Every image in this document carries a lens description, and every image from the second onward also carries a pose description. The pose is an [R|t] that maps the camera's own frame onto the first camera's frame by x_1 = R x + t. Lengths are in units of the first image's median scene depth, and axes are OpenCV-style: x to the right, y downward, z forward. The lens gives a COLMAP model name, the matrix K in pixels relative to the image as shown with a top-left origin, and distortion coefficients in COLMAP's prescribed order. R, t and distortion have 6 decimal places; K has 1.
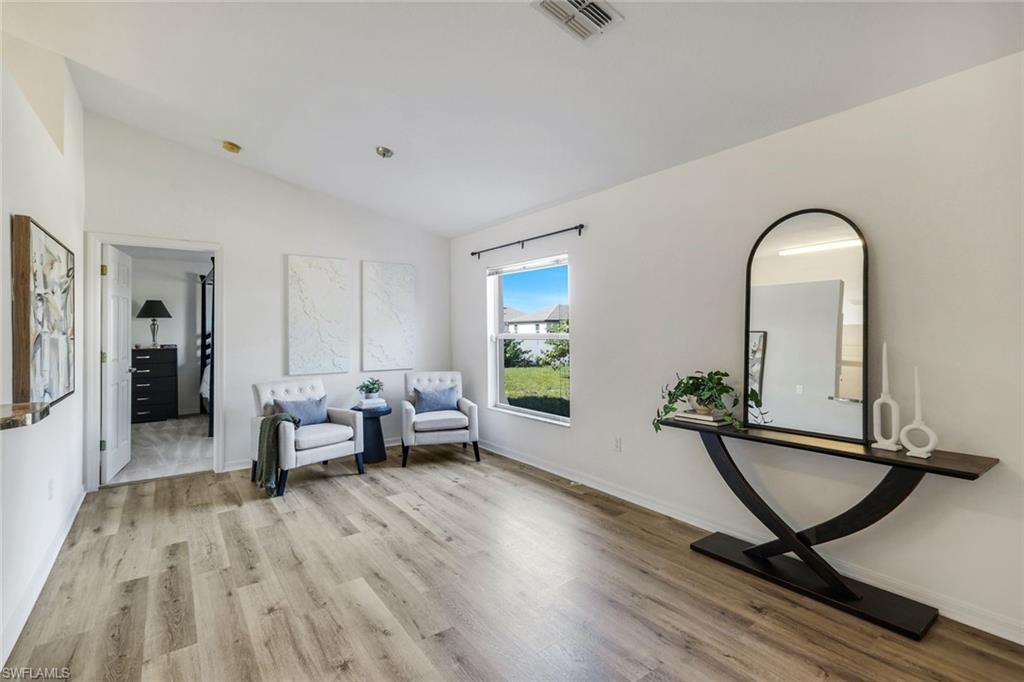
lens RADIAL K [[473.3, 0, 512.1], [0, 473.3, 329.0], [0, 0, 1]] dist [0.014468, 0.000274]
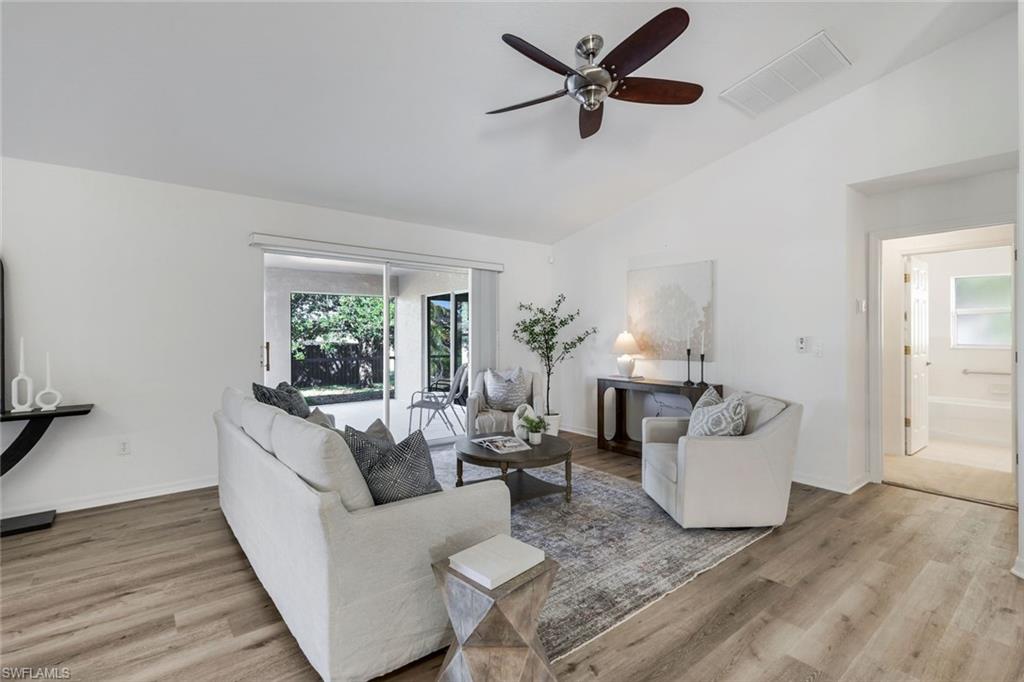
lens RADIAL K [[472.5, 0, 517.1], [0, 472.5, 335.0], [0, 0, 1]] dist [-0.000125, 0.000117]
pose [[-0.055771, 0.006288, 0.998424, -0.541252], [-0.000779, 0.999980, -0.006341, 0.023348], [-0.998443, -0.001132, -0.055765, -0.299880]]
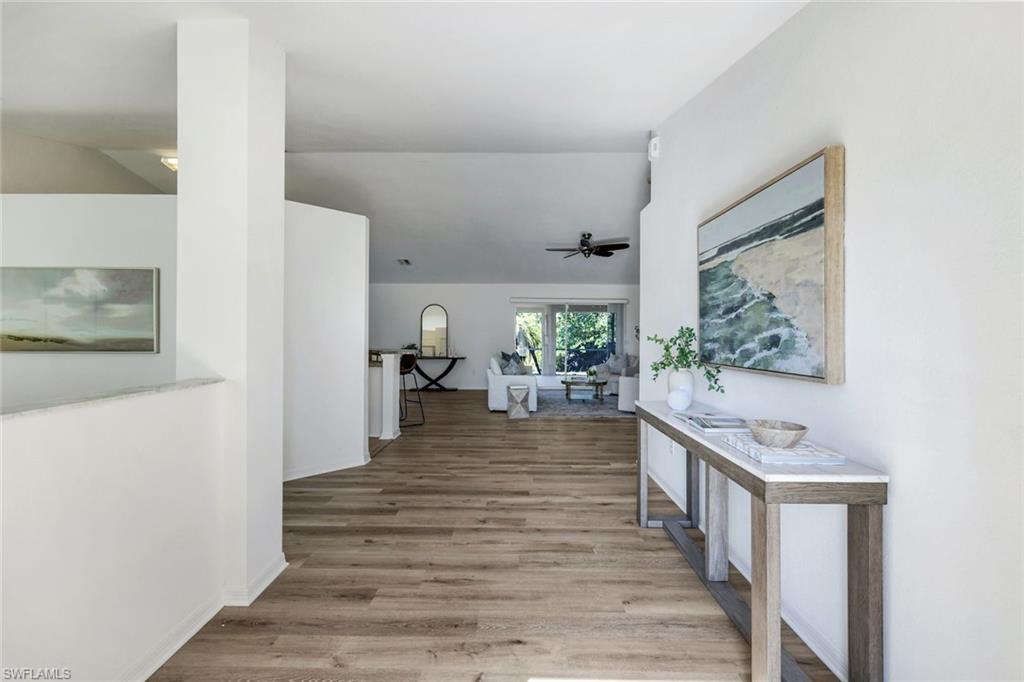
lens RADIAL K [[465.9, 0, 514.9], [0, 465.9, 337.3], [0, 0, 1]] dist [-0.002127, -0.000073]
pose [[0.592355, 0.004643, 0.805664, -2.095552], [-0.014872, 0.999876, 0.005172, 0.007083], [-0.805540, -0.015045, 0.592351, -1.846203]]
